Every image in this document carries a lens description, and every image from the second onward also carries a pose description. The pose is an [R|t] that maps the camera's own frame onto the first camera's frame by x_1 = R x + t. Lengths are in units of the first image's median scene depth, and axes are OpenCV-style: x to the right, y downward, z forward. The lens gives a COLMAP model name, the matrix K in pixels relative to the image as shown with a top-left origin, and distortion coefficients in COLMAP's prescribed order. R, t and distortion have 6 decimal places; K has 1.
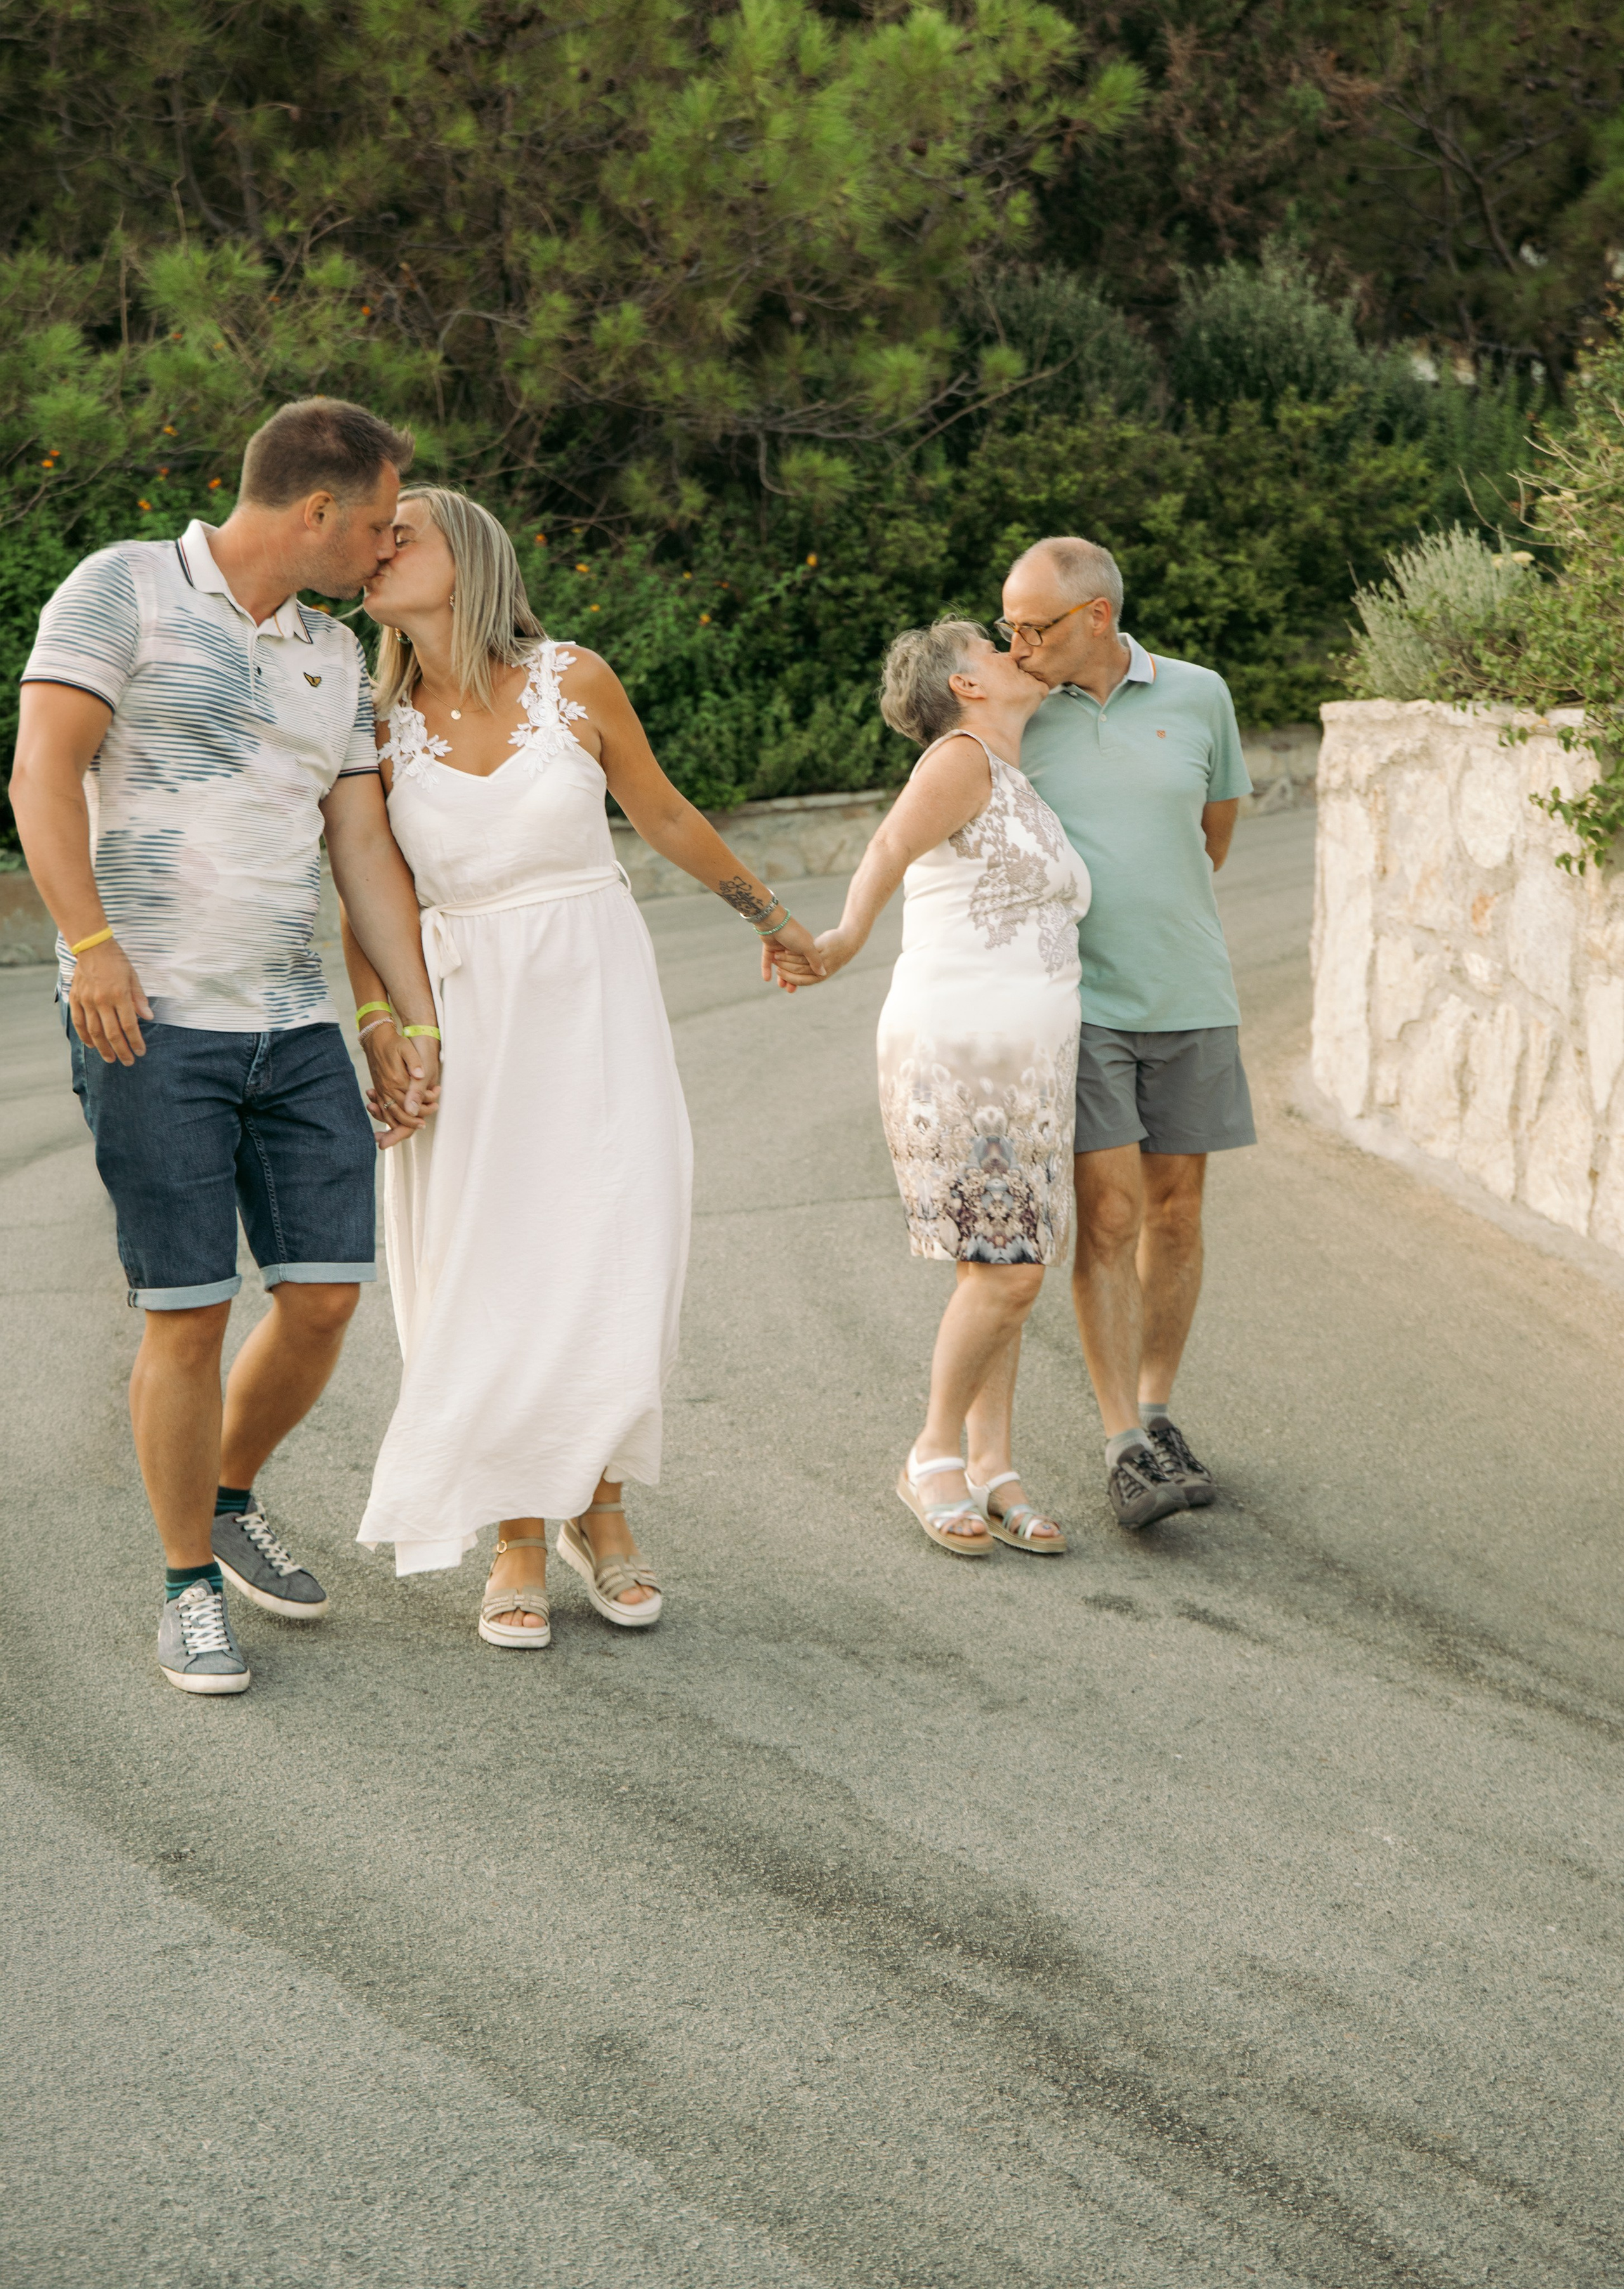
lens RADIAL K [[3677.3, 0, 867.5], [0, 3677.3, 1079.1], [0, 0, 1]] dist [0.159558, 0.000000]
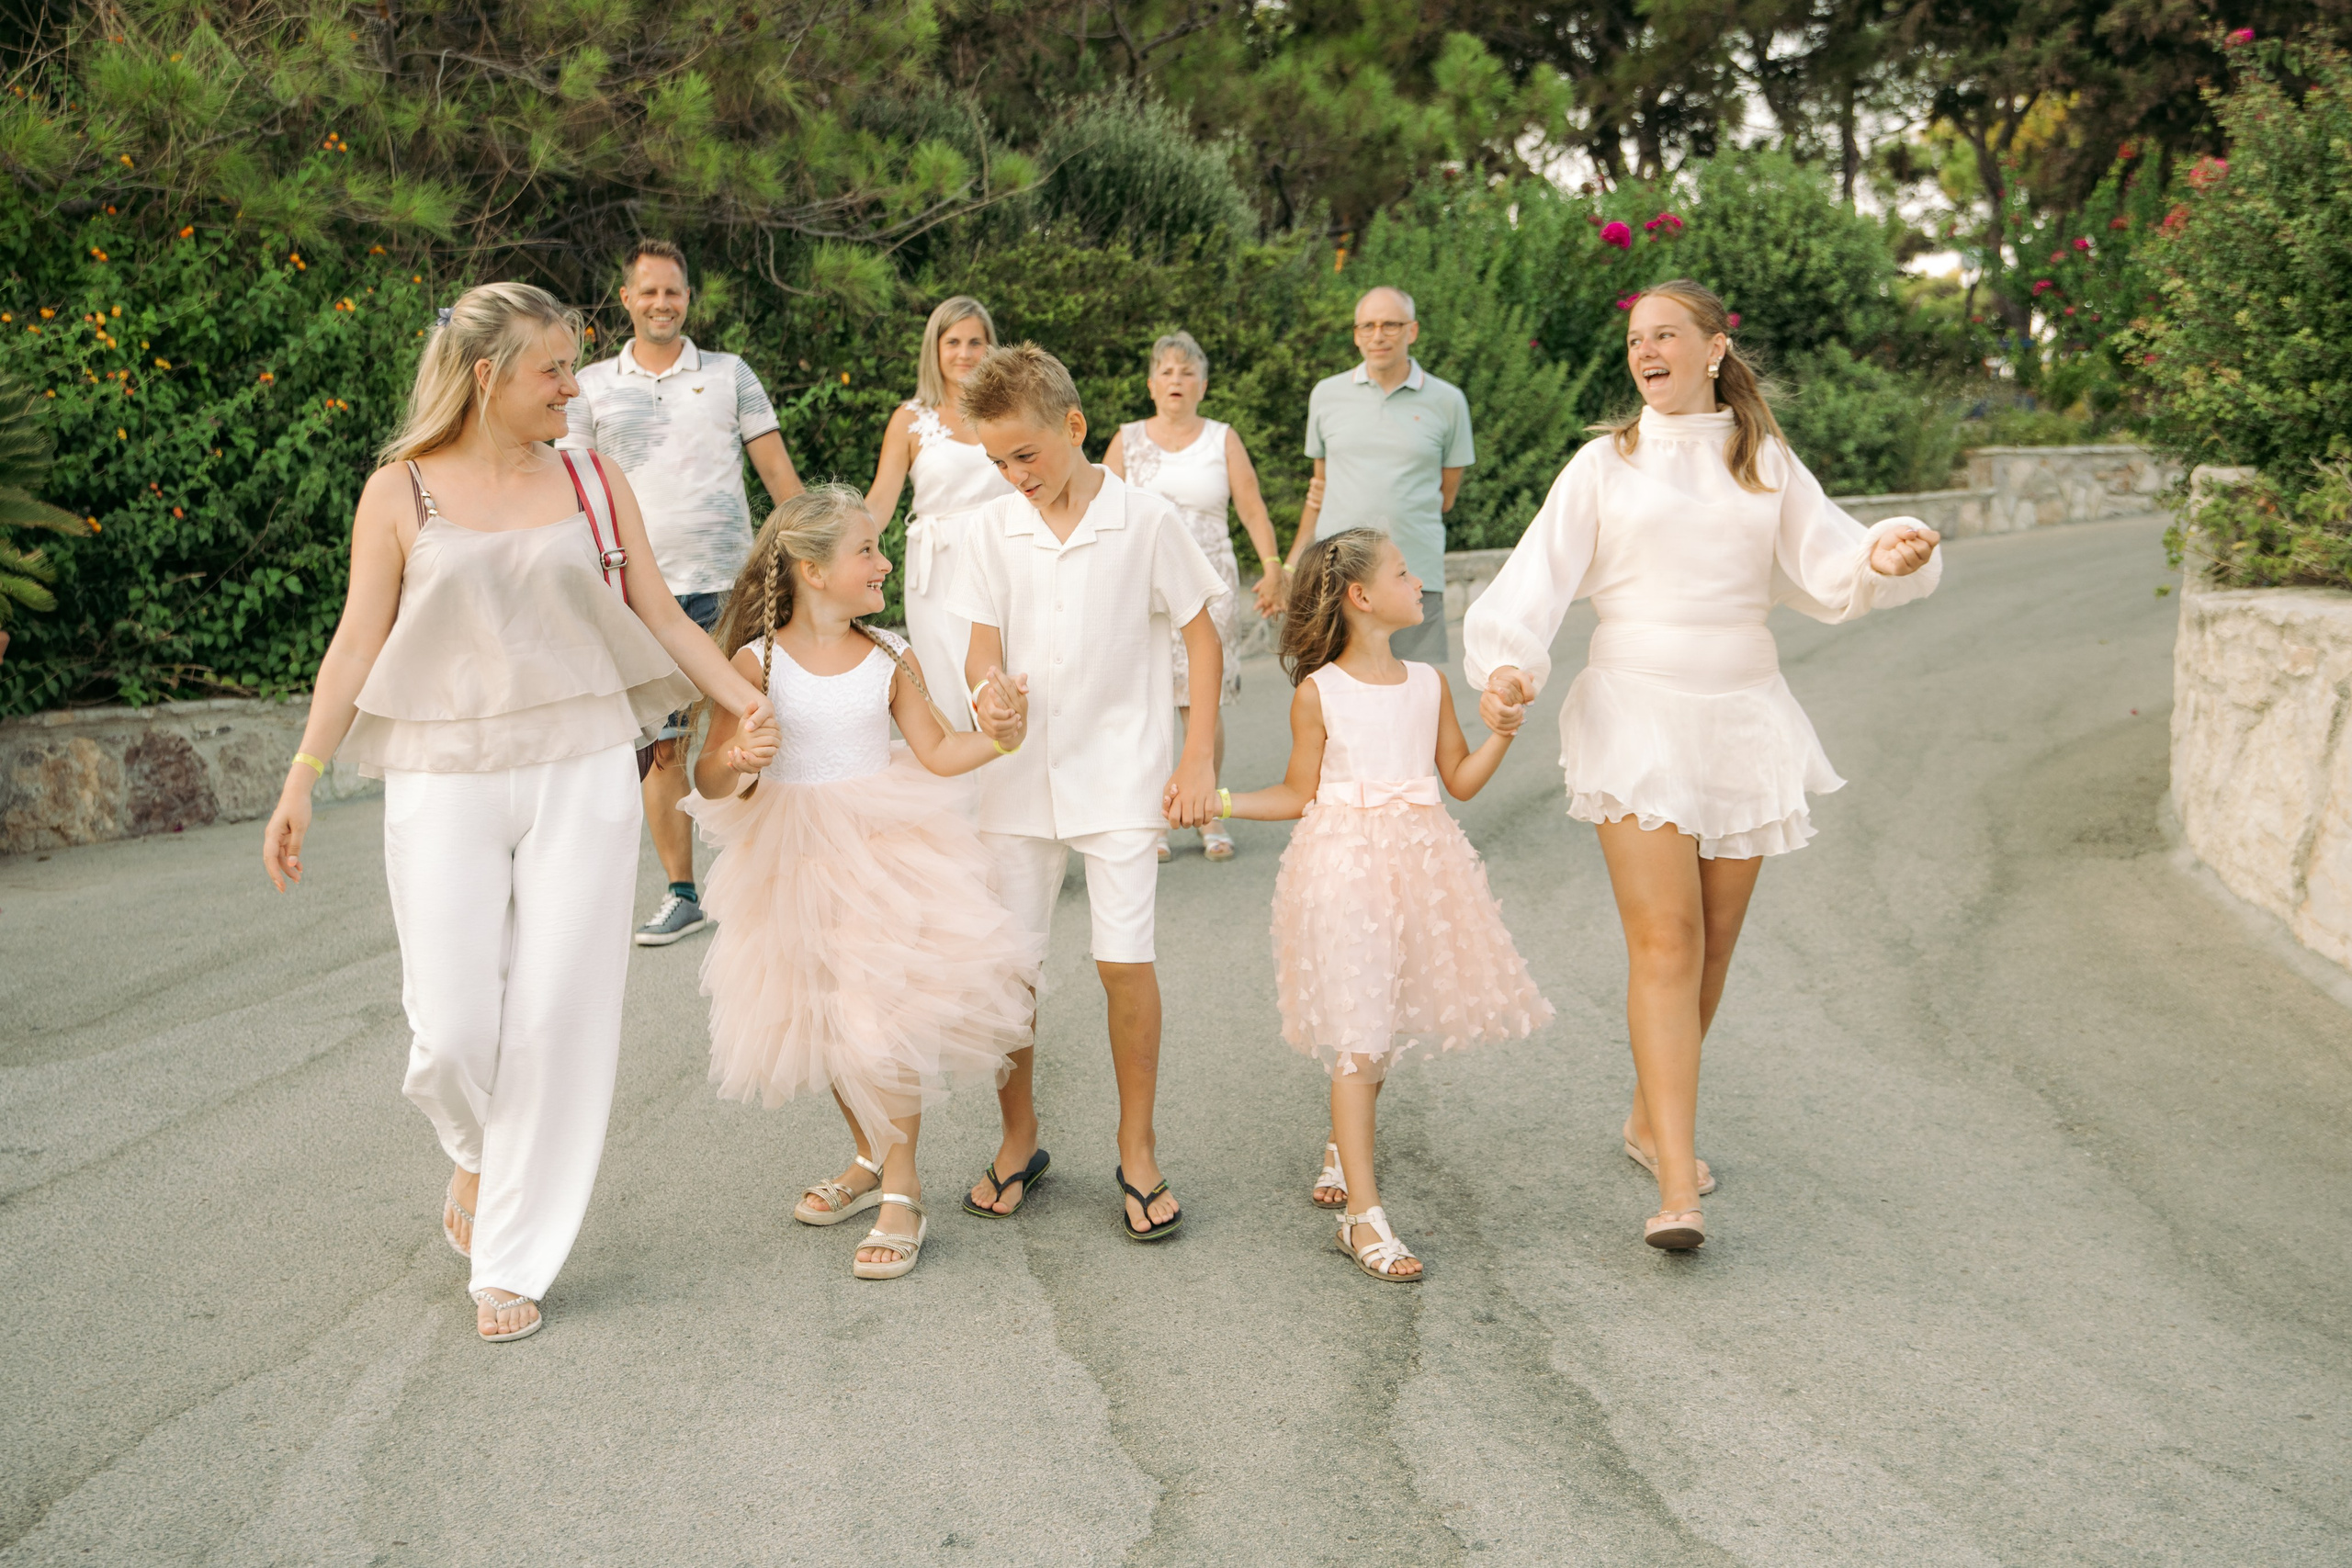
lens RADIAL K [[2708.0, 0, 1161.9], [0, 2708.0, 762.0], [0, 0, 1]] dist [0.044176, 0.000000]
pose [[0.915931, 0.000876, 0.401335, -0.205712], [-0.001261, 0.999999, 0.000694, -0.045969], [-0.401334, -0.001142, 0.915931, 0.363940]]
